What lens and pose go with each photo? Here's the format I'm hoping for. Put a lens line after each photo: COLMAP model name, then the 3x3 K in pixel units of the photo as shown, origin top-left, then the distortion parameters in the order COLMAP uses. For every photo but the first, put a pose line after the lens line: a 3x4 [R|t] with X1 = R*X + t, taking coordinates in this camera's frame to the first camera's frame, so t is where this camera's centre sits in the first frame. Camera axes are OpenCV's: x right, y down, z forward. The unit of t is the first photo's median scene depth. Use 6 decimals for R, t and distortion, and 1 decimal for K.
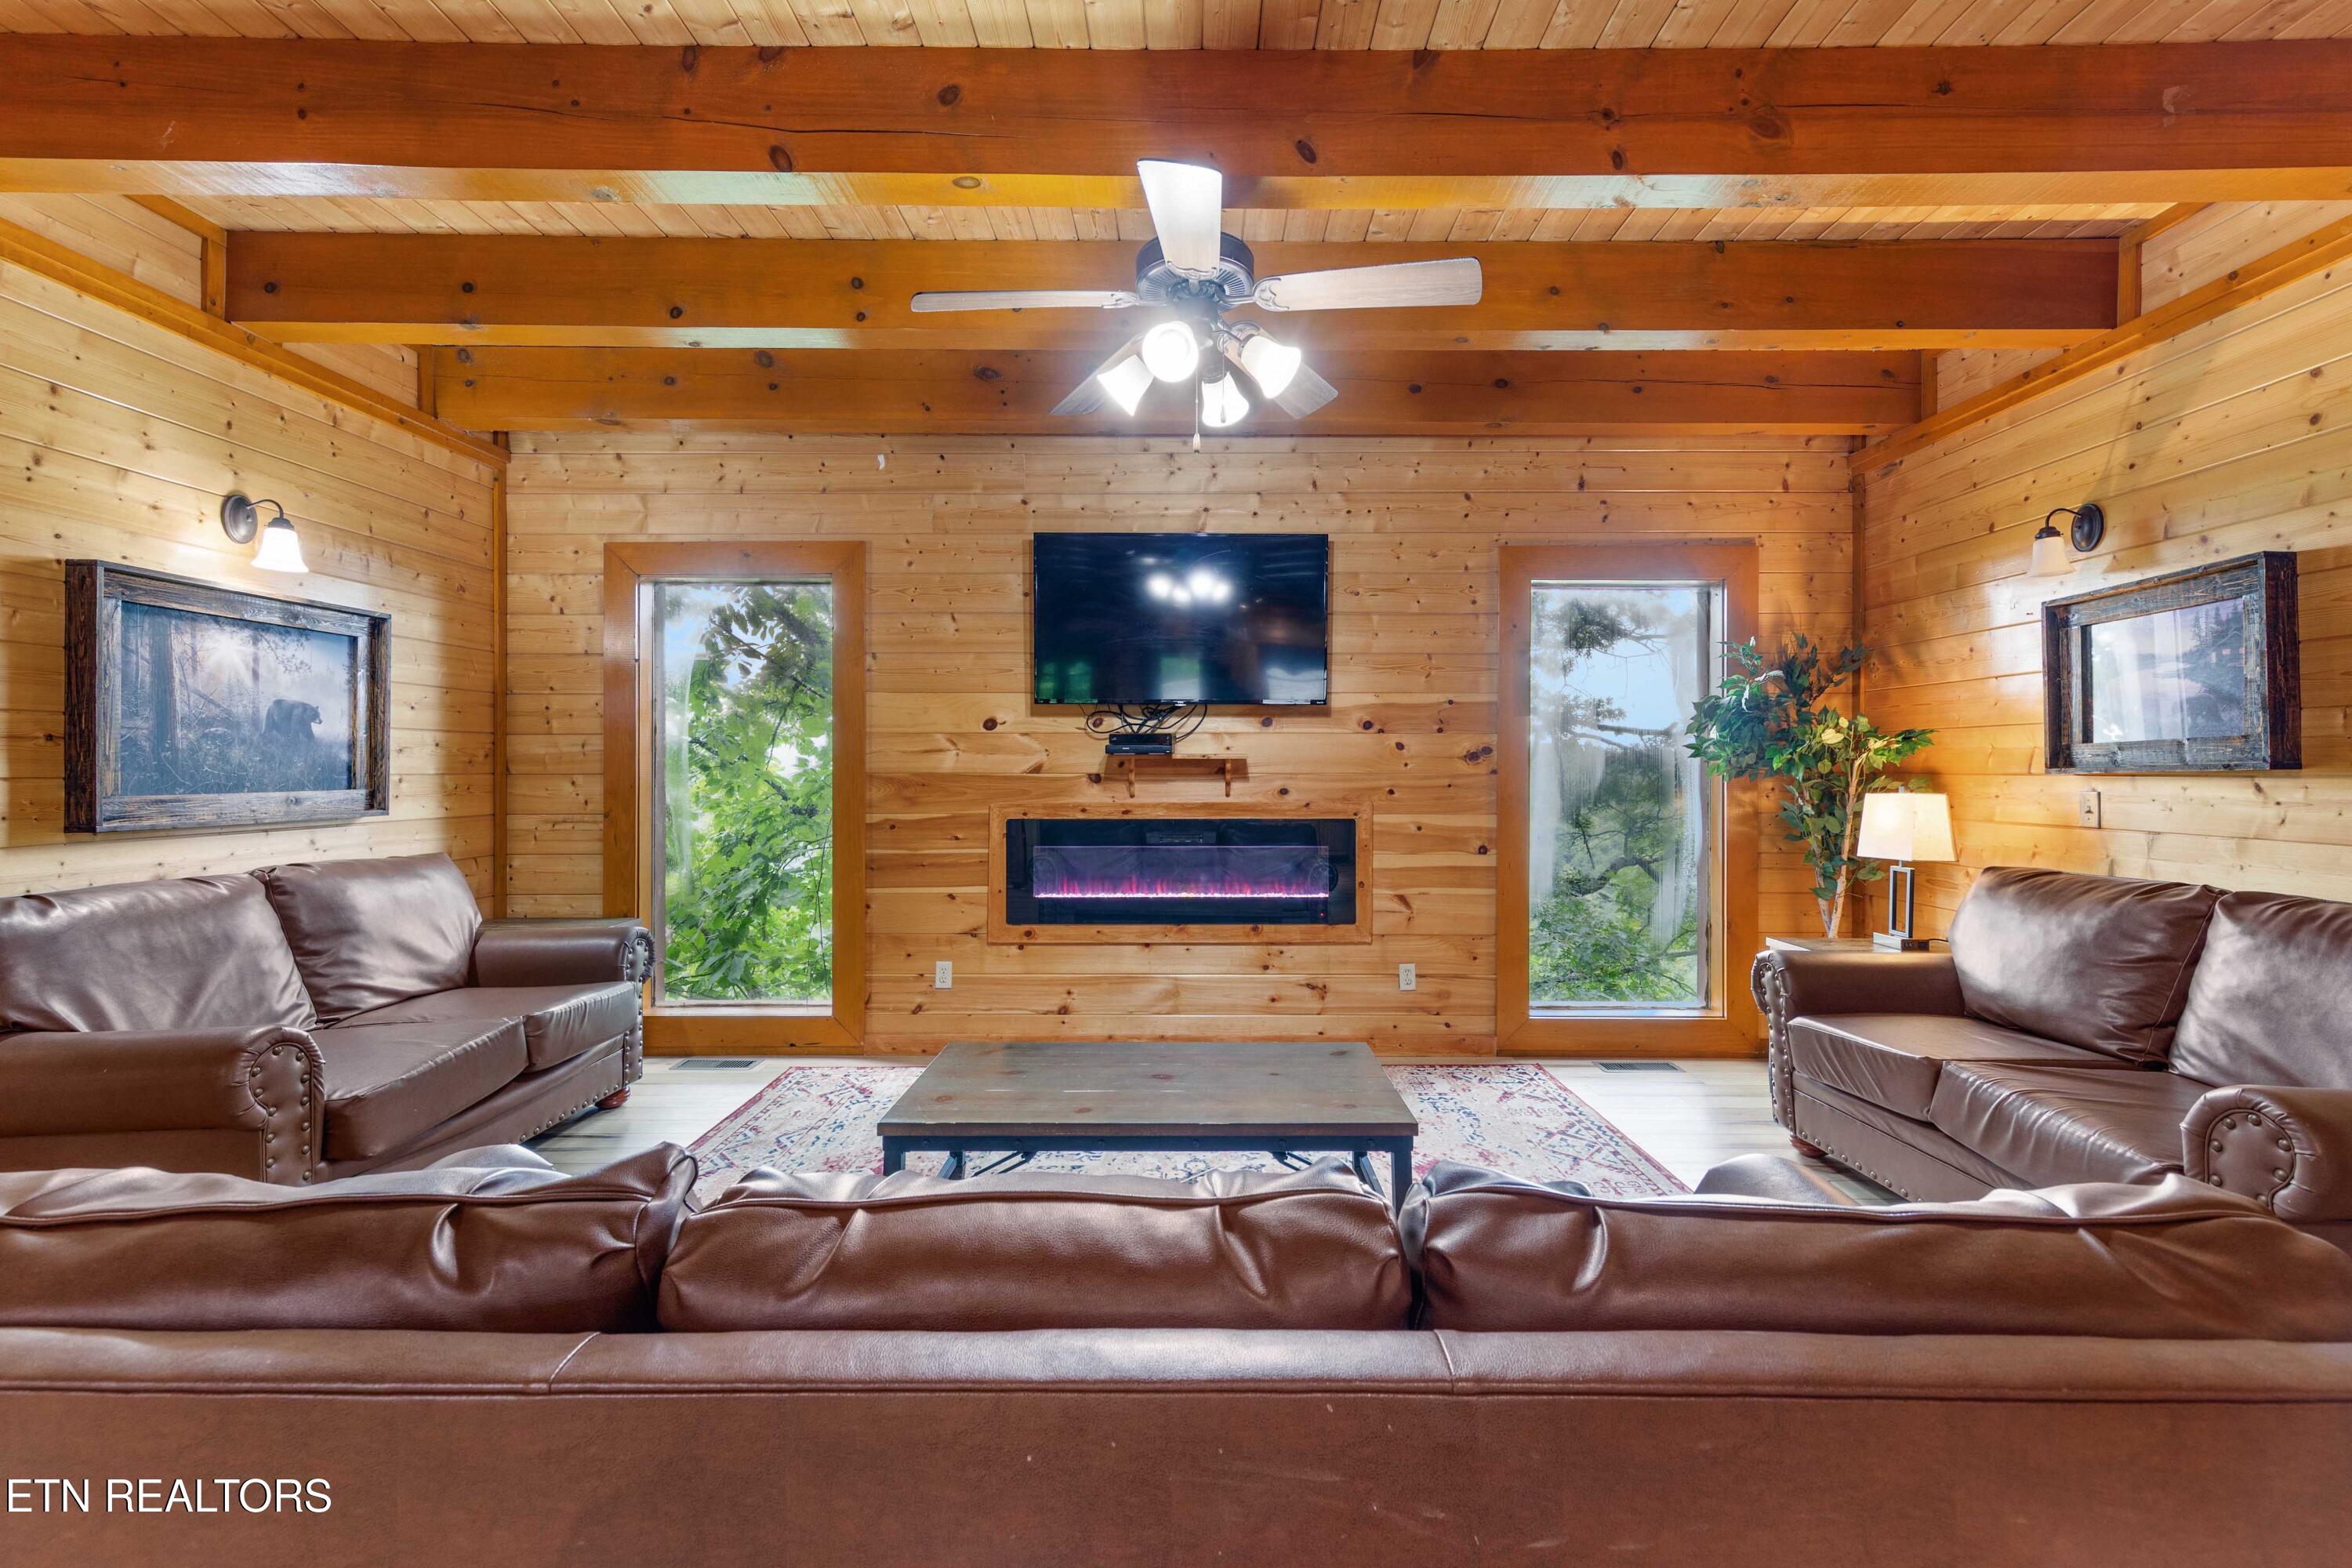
lens RADIAL K [[923.2, 0, 1185.1], [0, 923.2, 769.3], [0, 0, 1]] dist [0.006917, -0.000631]
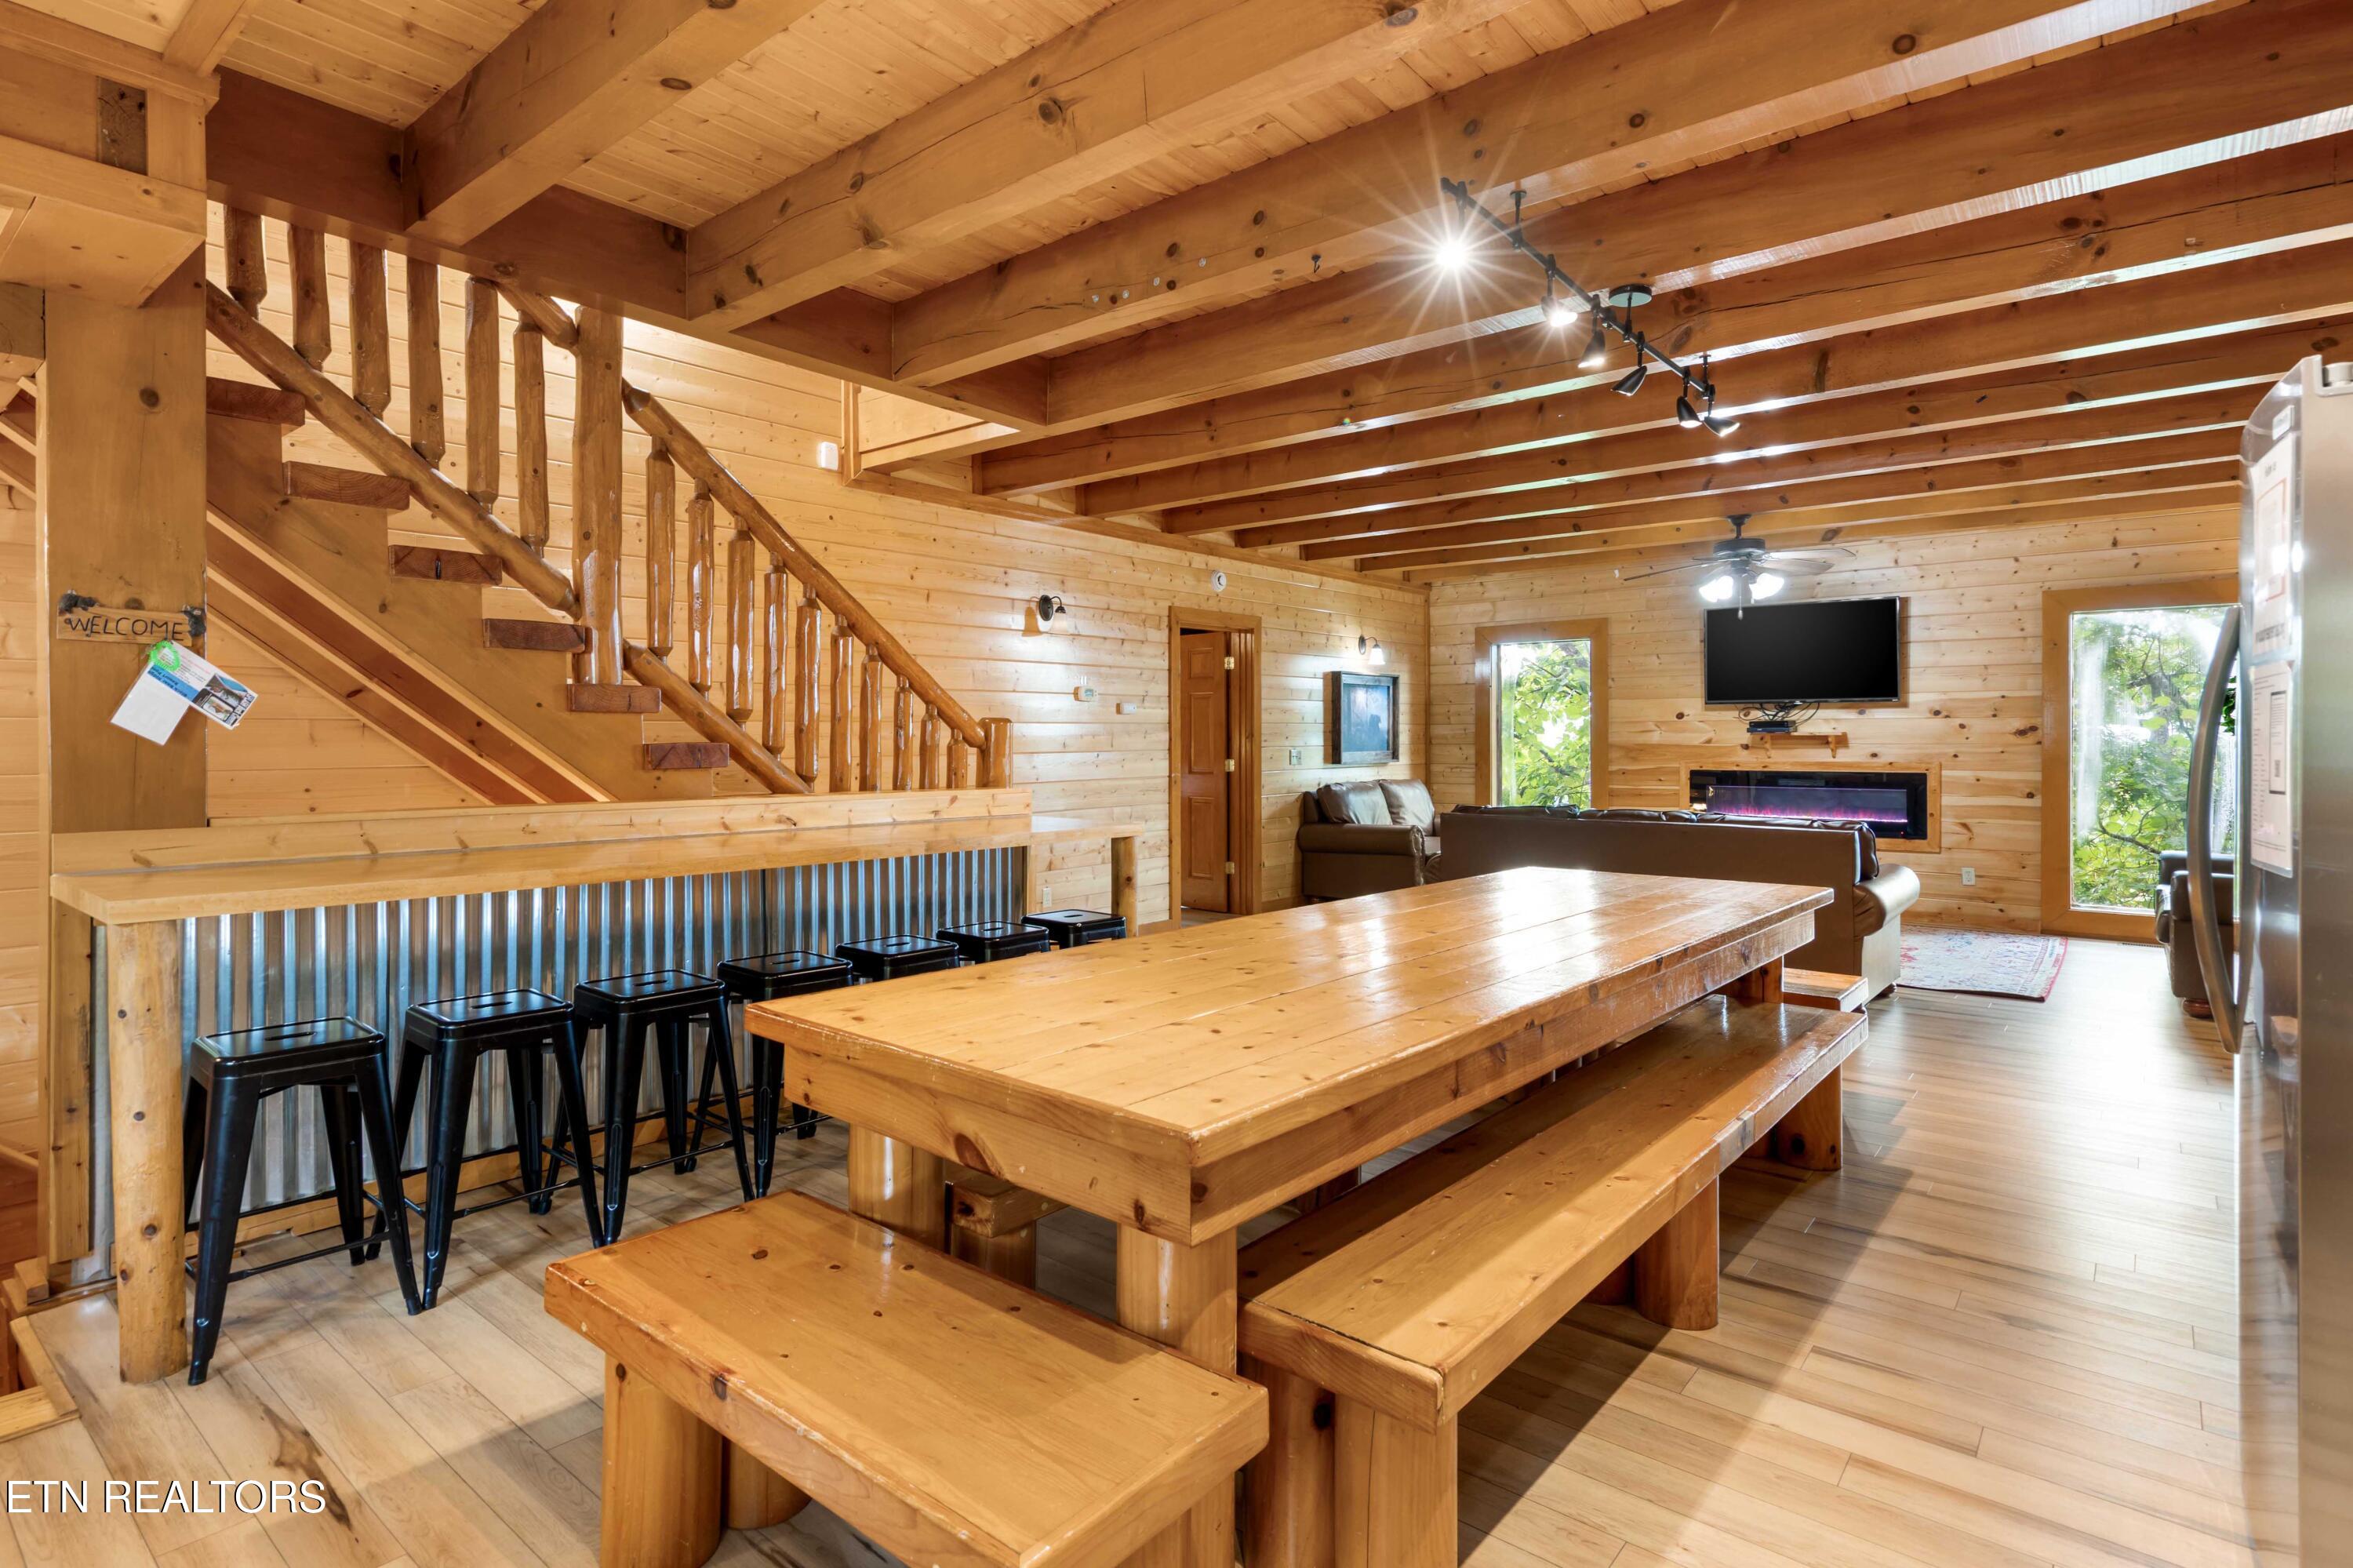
lens RADIAL K [[1184.3, 0, 1143.4], [0, 1184.3, 737.8], [0, 0, 1]] dist [0.012575, 0.000555]
pose [[0.760226, -0.002878, -0.649653, 0.487801], [0.004236, 0.999991, 0.000527, -0.012522], [0.649645, -0.003153, 0.760231, -1.405570]]
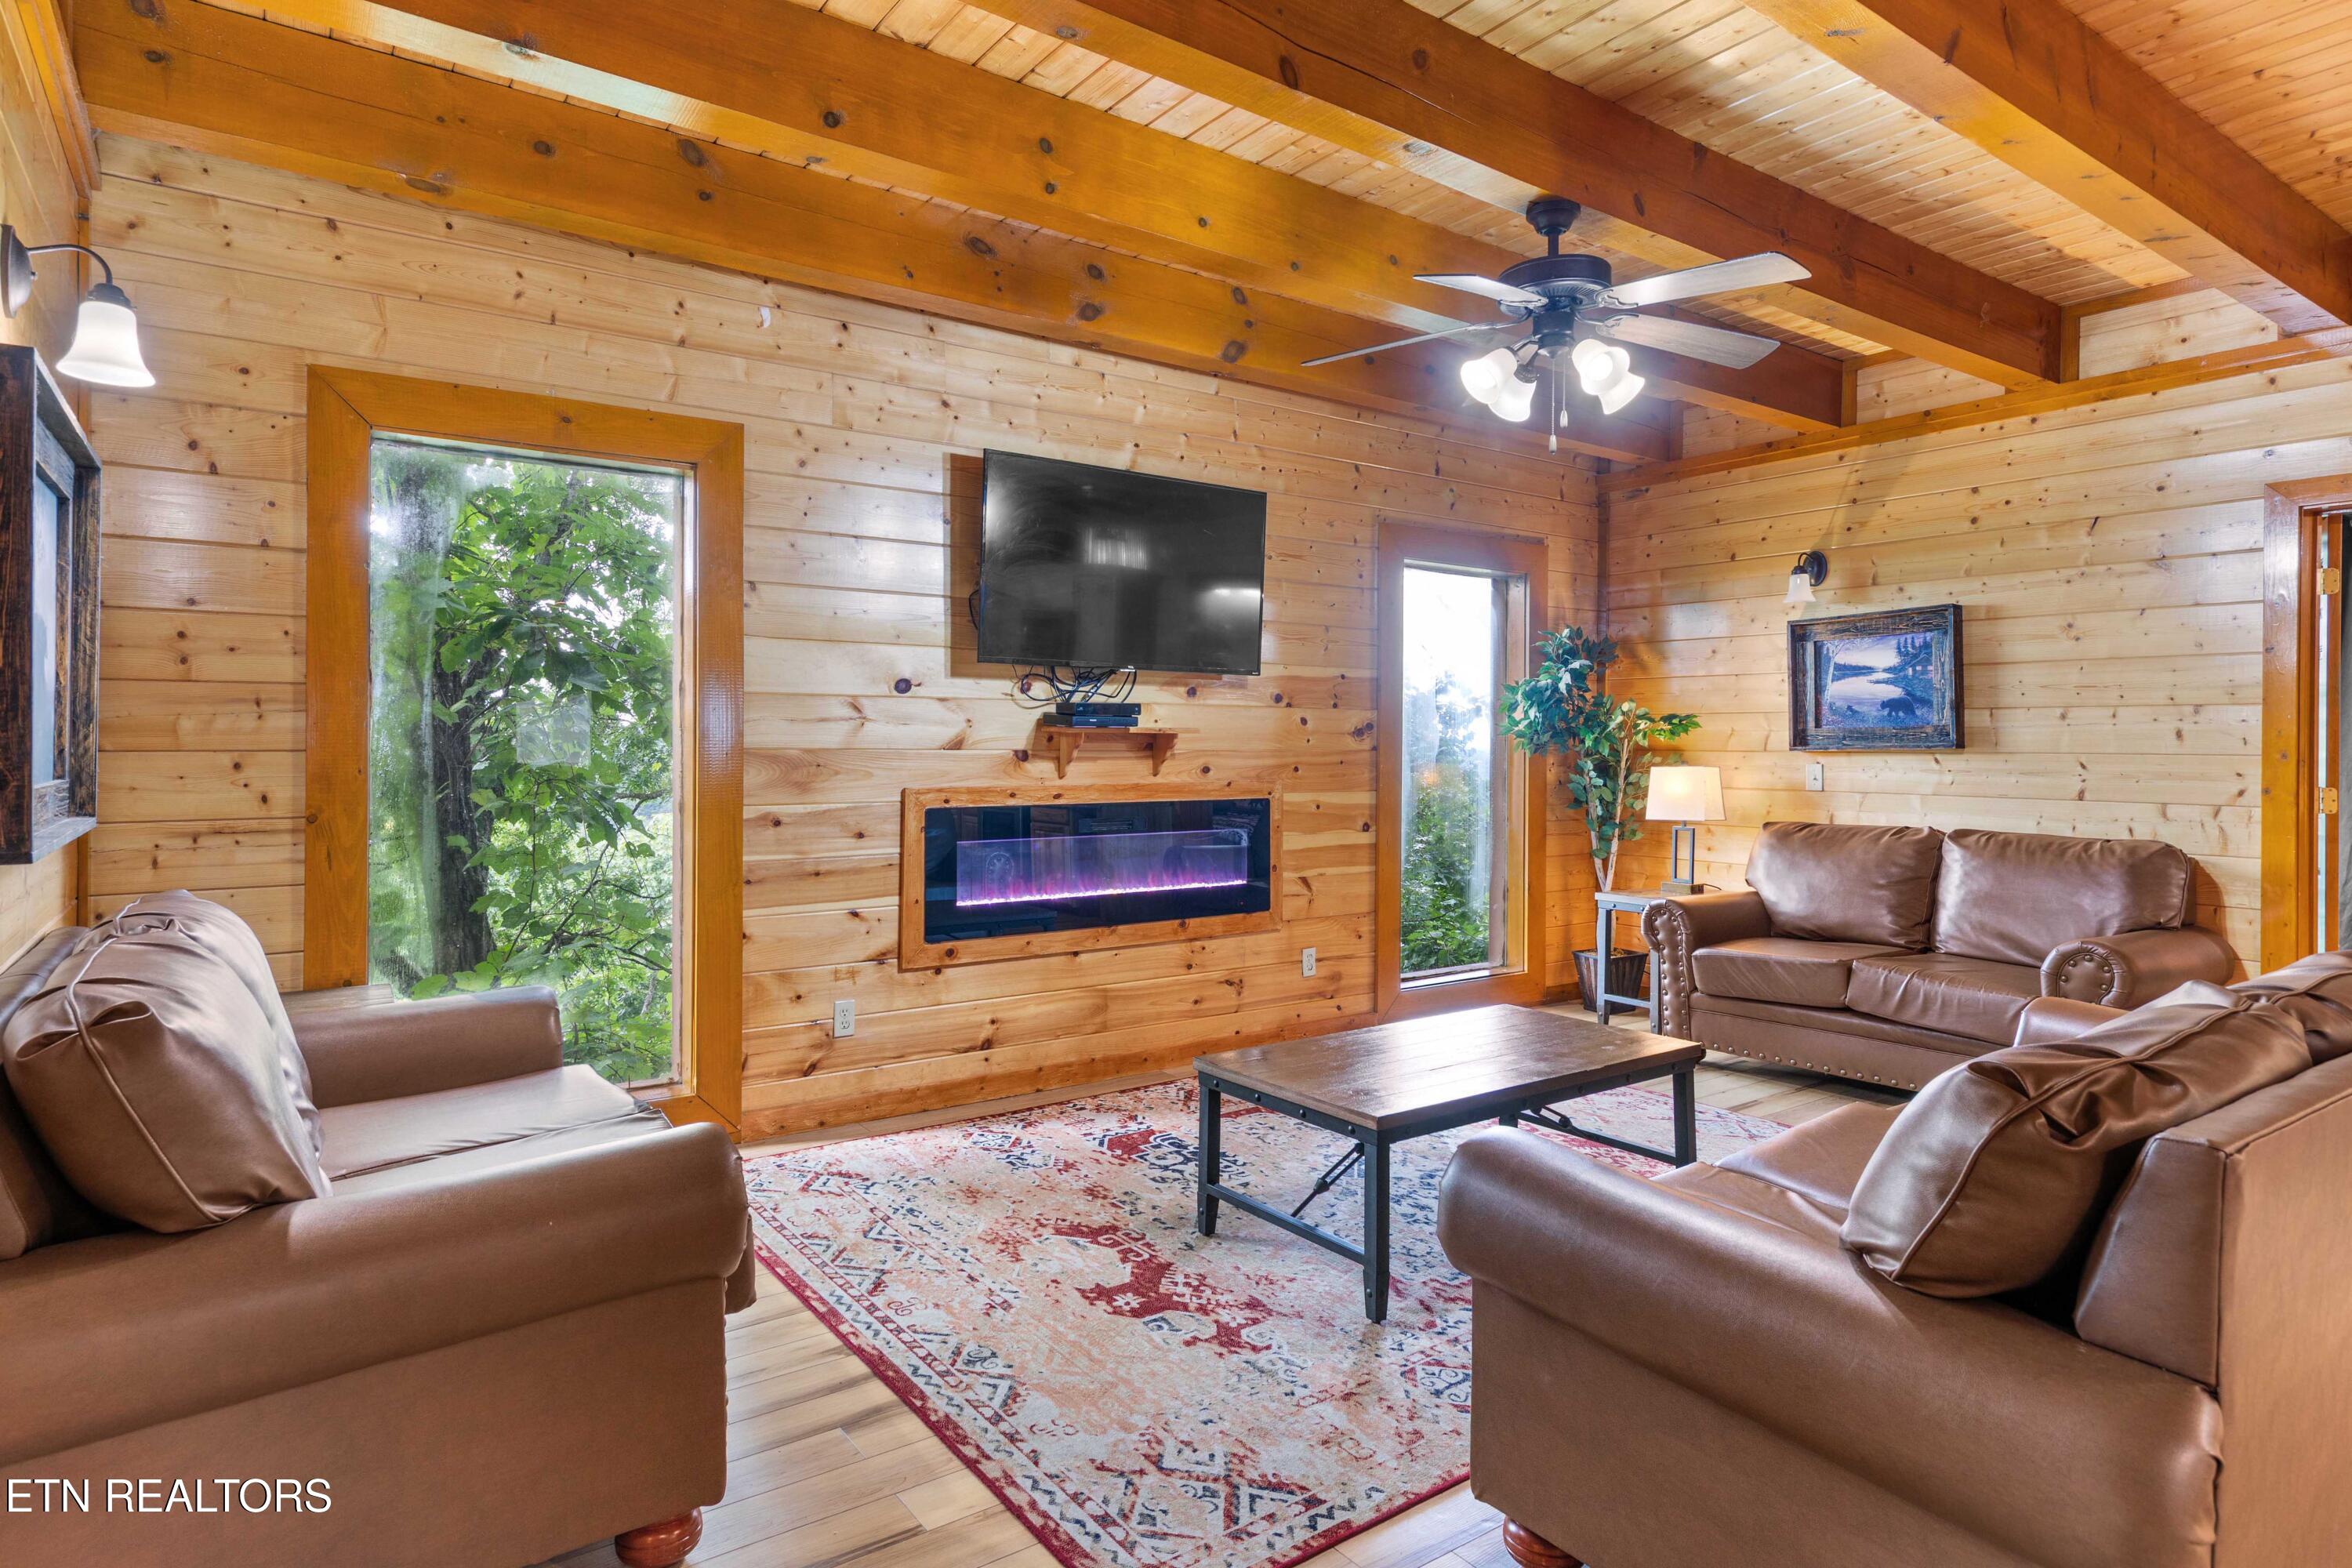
lens RADIAL K [[1235.9, 0, 1116.1], [0, 1235.9, 746.7], [0, 0, 1]] dist [0.007981, 0.001017]
pose [[0.833838, 0.001657, 0.552007, -0.637220], [-0.004206, 0.999986, 0.003351, -0.002195], [-0.551993, -0.005116, 0.833833, 0.042176]]
